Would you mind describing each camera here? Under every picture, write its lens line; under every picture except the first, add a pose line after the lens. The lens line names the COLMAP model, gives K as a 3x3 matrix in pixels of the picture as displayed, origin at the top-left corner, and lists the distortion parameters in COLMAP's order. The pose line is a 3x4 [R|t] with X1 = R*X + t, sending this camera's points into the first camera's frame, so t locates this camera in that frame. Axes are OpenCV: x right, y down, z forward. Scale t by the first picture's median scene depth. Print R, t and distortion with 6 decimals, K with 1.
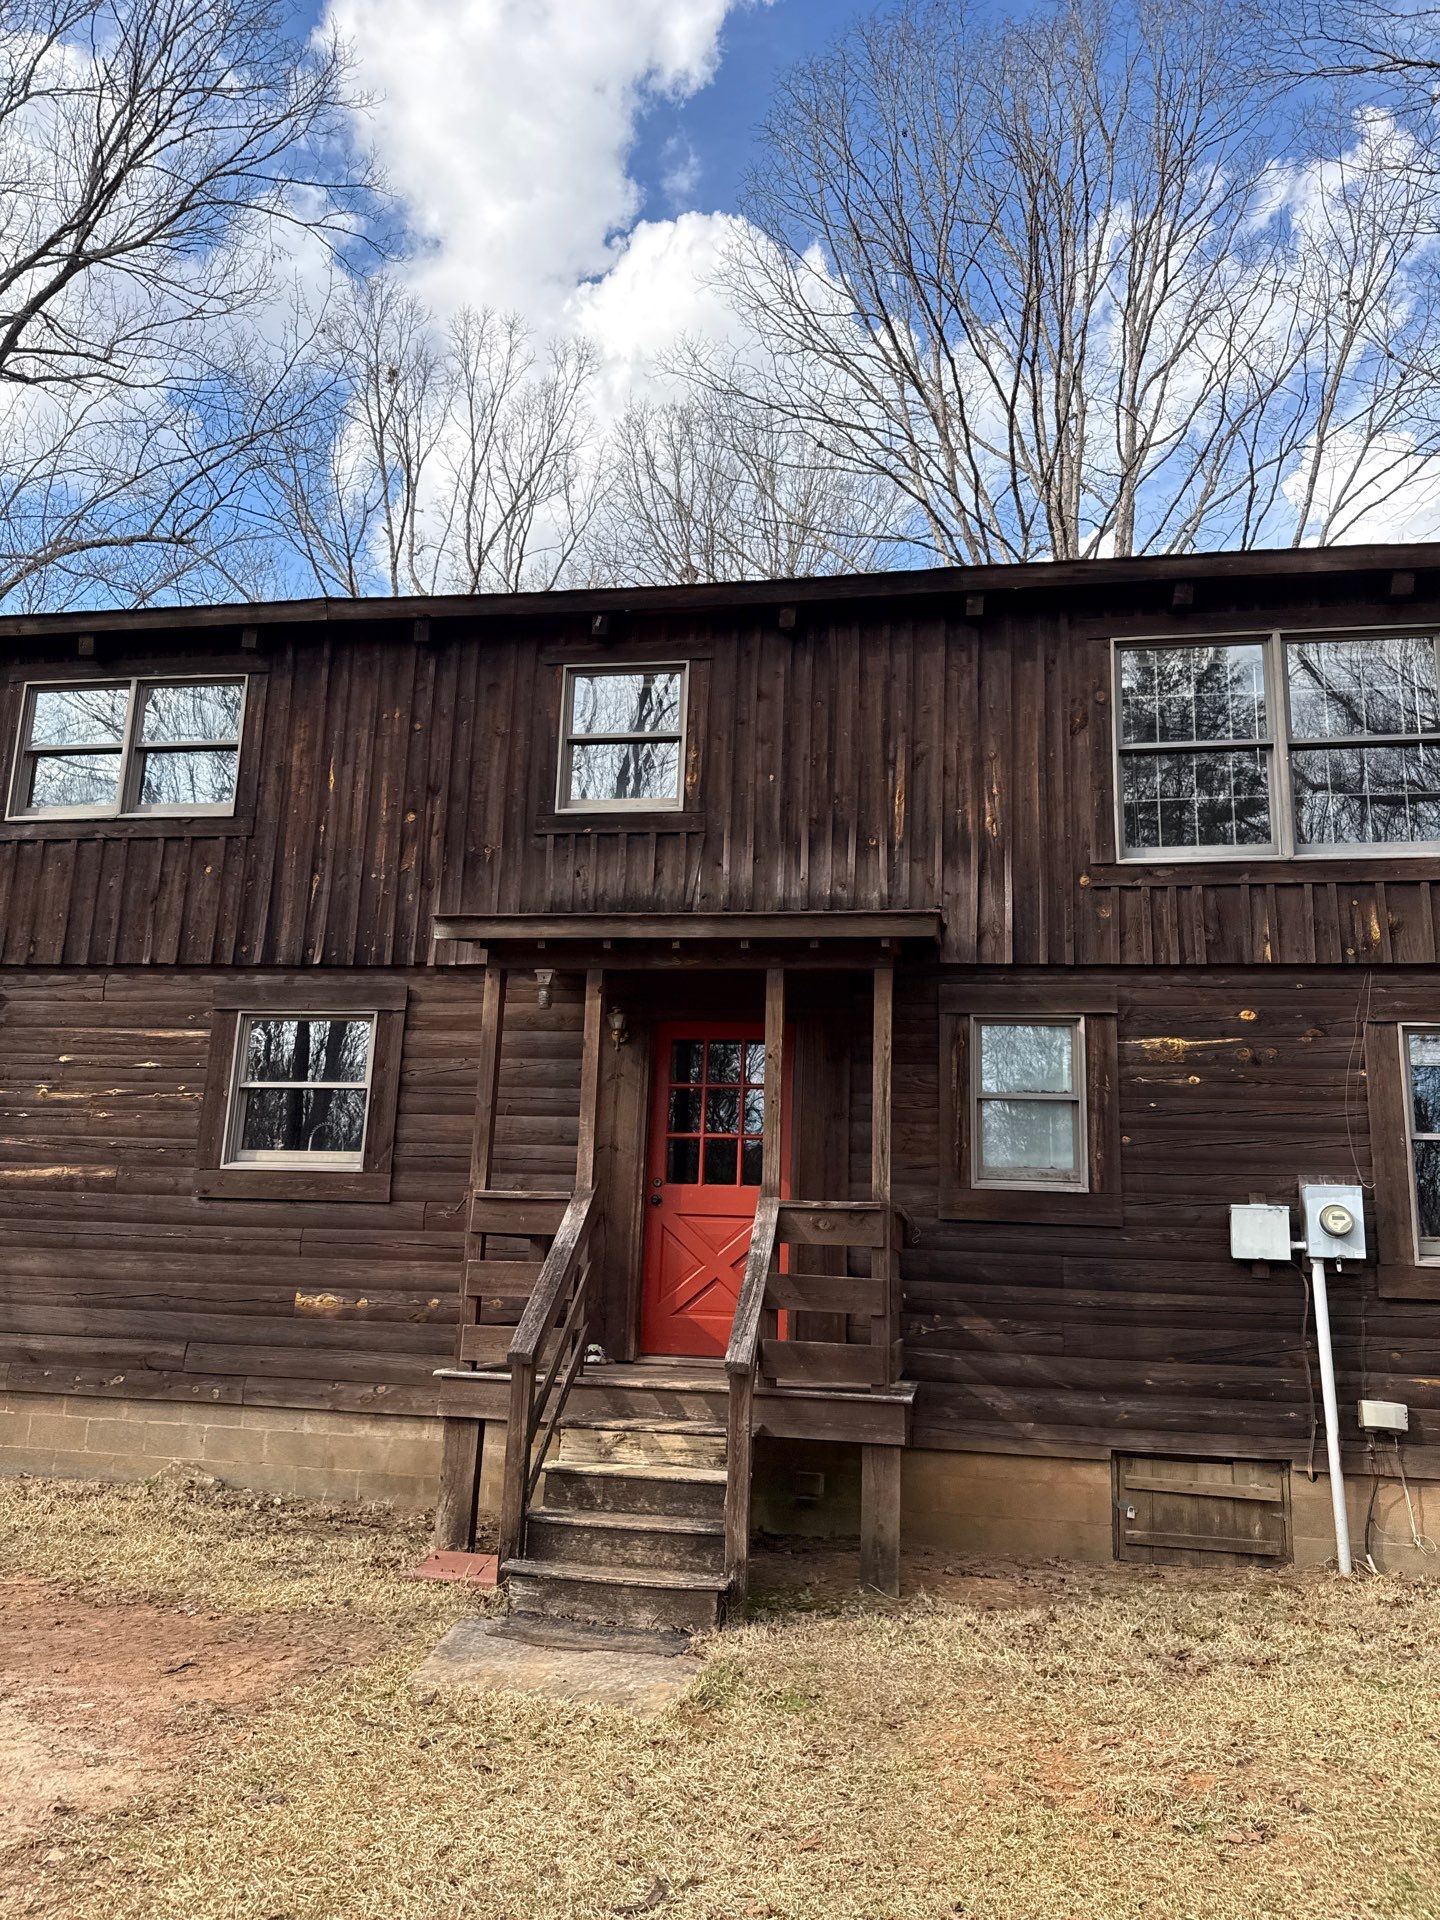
lens RADIAL K [[1443.0, 0, 672.4], [0, 1443.0, 965.7], [0, 0, 1]] dist [0.000845, -0.021303]
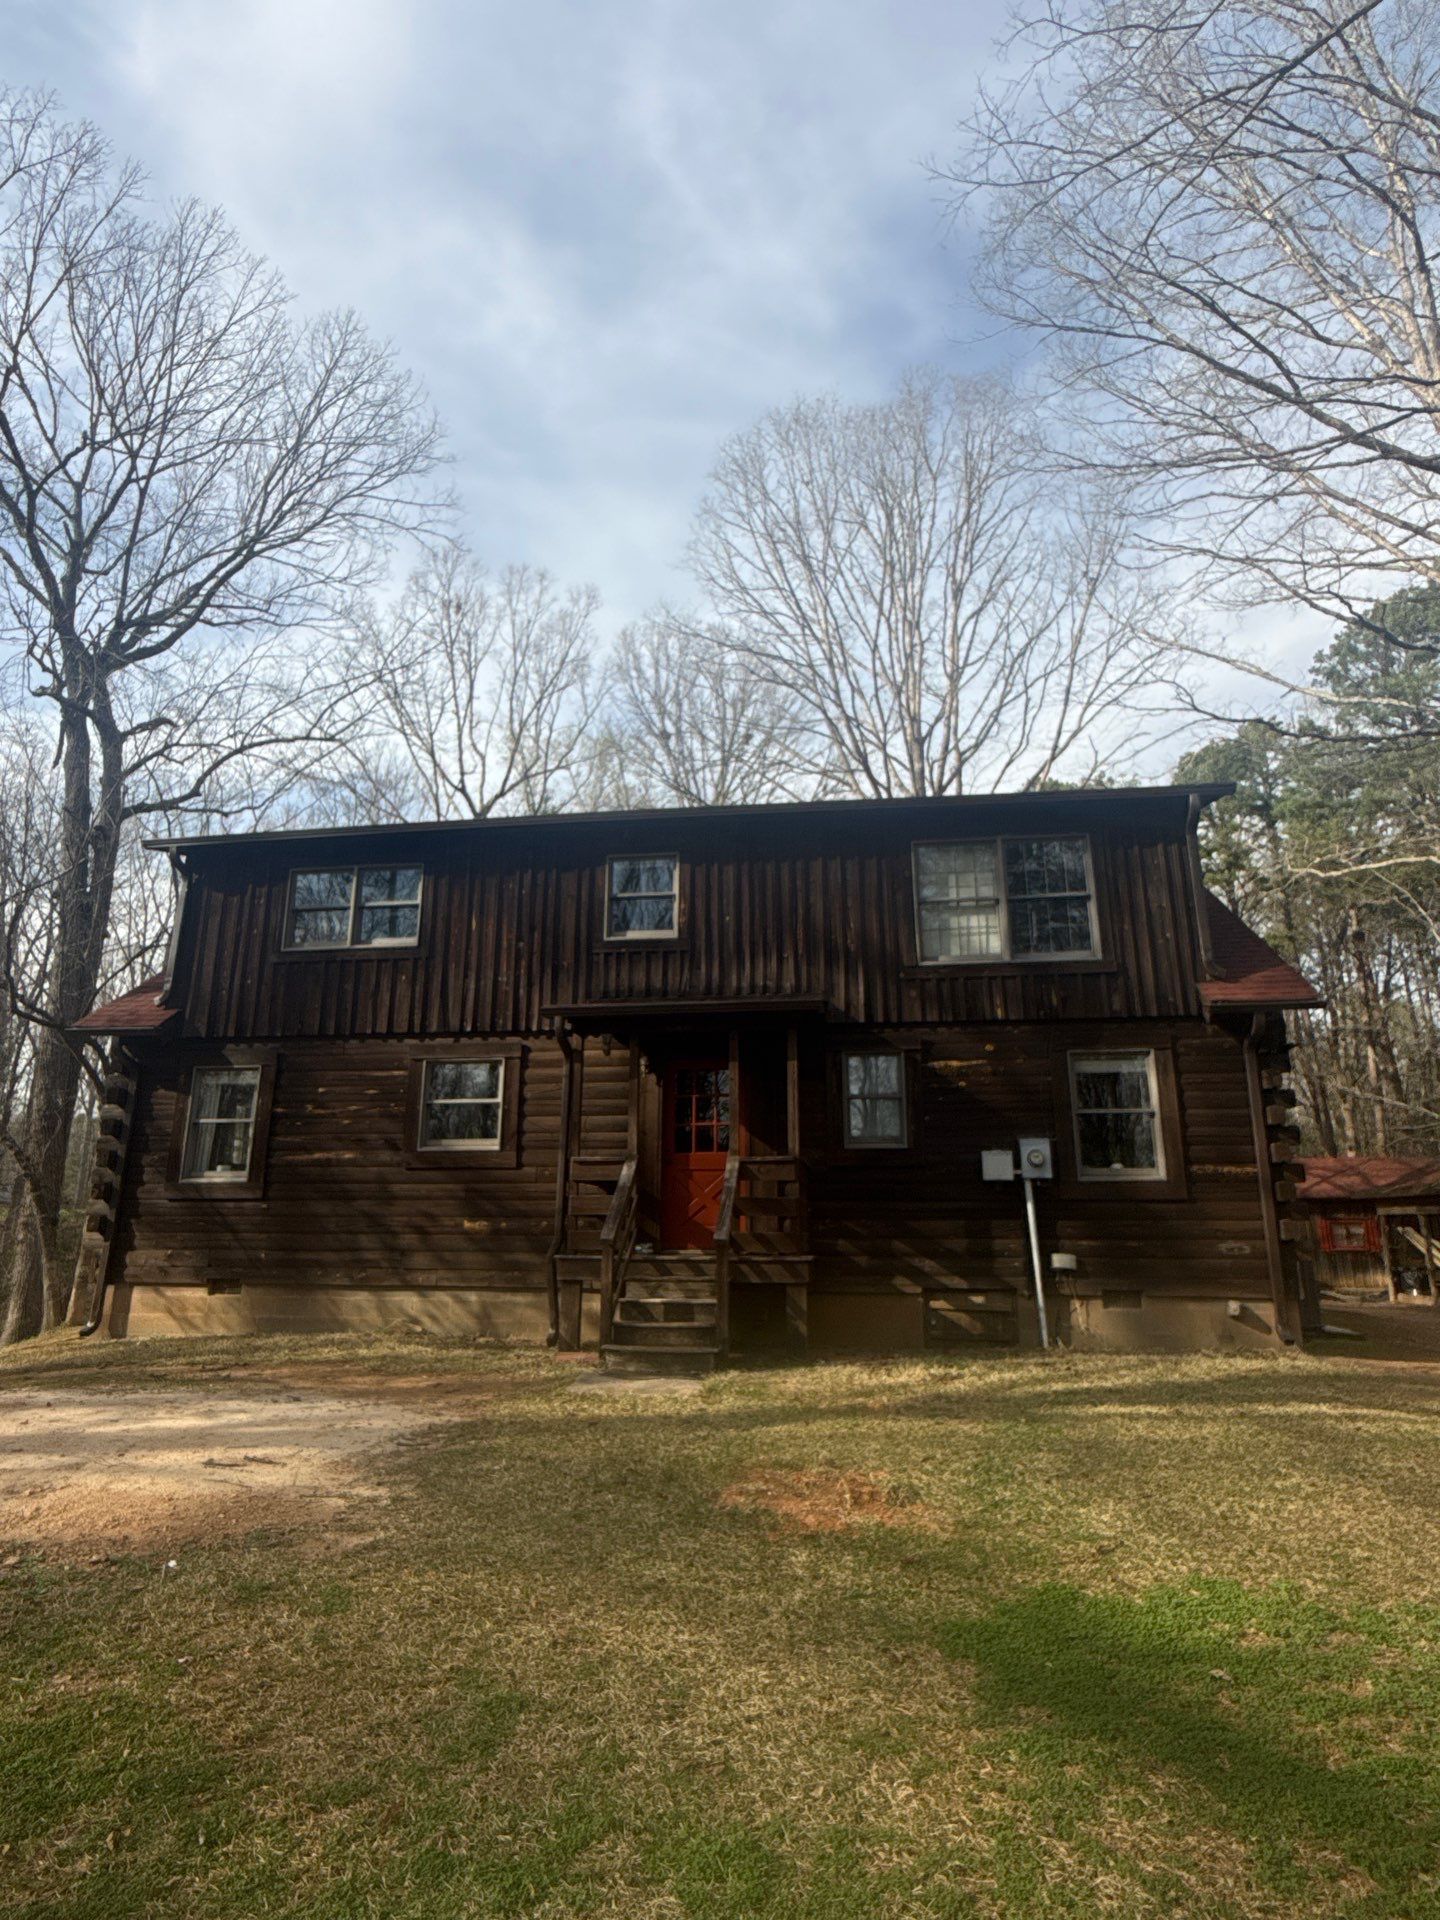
lens RADIAL K [[1097.0, 0, 713.8], [0, 1097.0, 950.1], [0, 0, 1]] dist [-0.010631, -0.003167]
pose [[0.998099, -0.022107, 0.057531, -0.029730], [0.024695, 0.998696, -0.044674, -0.034815], [-0.056468, 0.046010, 0.997344, -0.362385]]
